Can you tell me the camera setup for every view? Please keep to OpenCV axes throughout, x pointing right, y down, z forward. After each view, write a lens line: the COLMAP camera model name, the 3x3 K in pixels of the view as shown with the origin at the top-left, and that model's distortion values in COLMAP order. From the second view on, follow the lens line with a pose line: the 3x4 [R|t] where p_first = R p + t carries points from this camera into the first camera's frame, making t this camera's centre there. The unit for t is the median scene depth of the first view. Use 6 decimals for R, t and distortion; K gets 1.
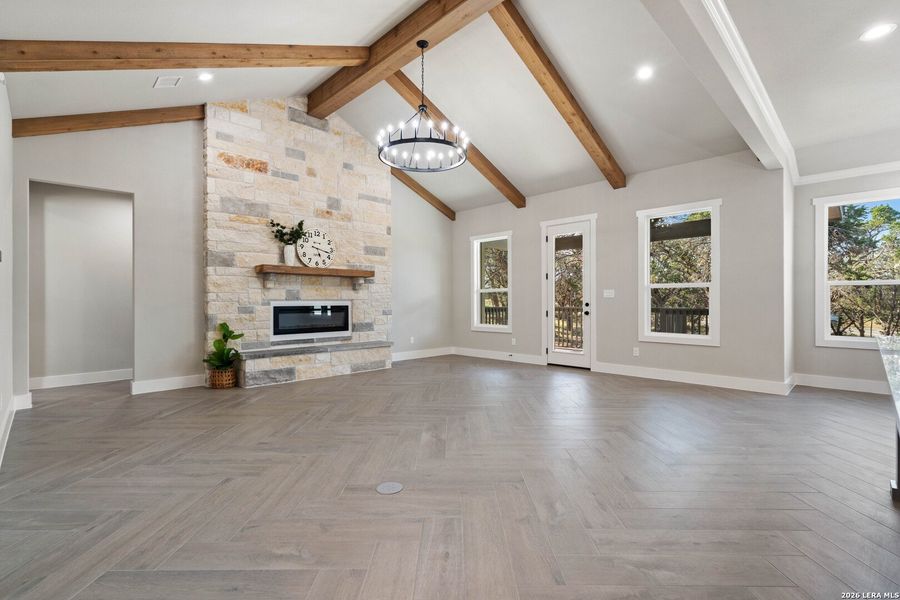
lens RADIAL K [[415.4, 0, 444.6], [0, 415.4, 297.1], [0, 0, 1]] dist [-0.005384, 0.003680]
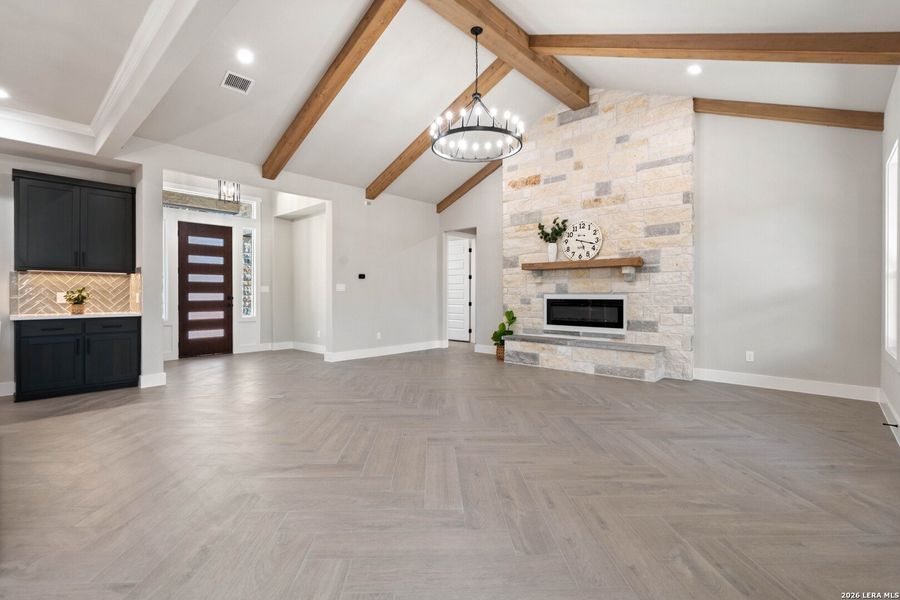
lens RADIAL K [[415.4, 0, 447.6], [0, 415.4, 289.4], [0, 0, 1]] dist [-0.005384, 0.003680]
pose [[0.048710, -0.009592, -0.998767, 0.676500], [0.009986, 0.999909, -0.009116, 0.004038], [0.998763, -0.009530, 0.048801, 0.649312]]
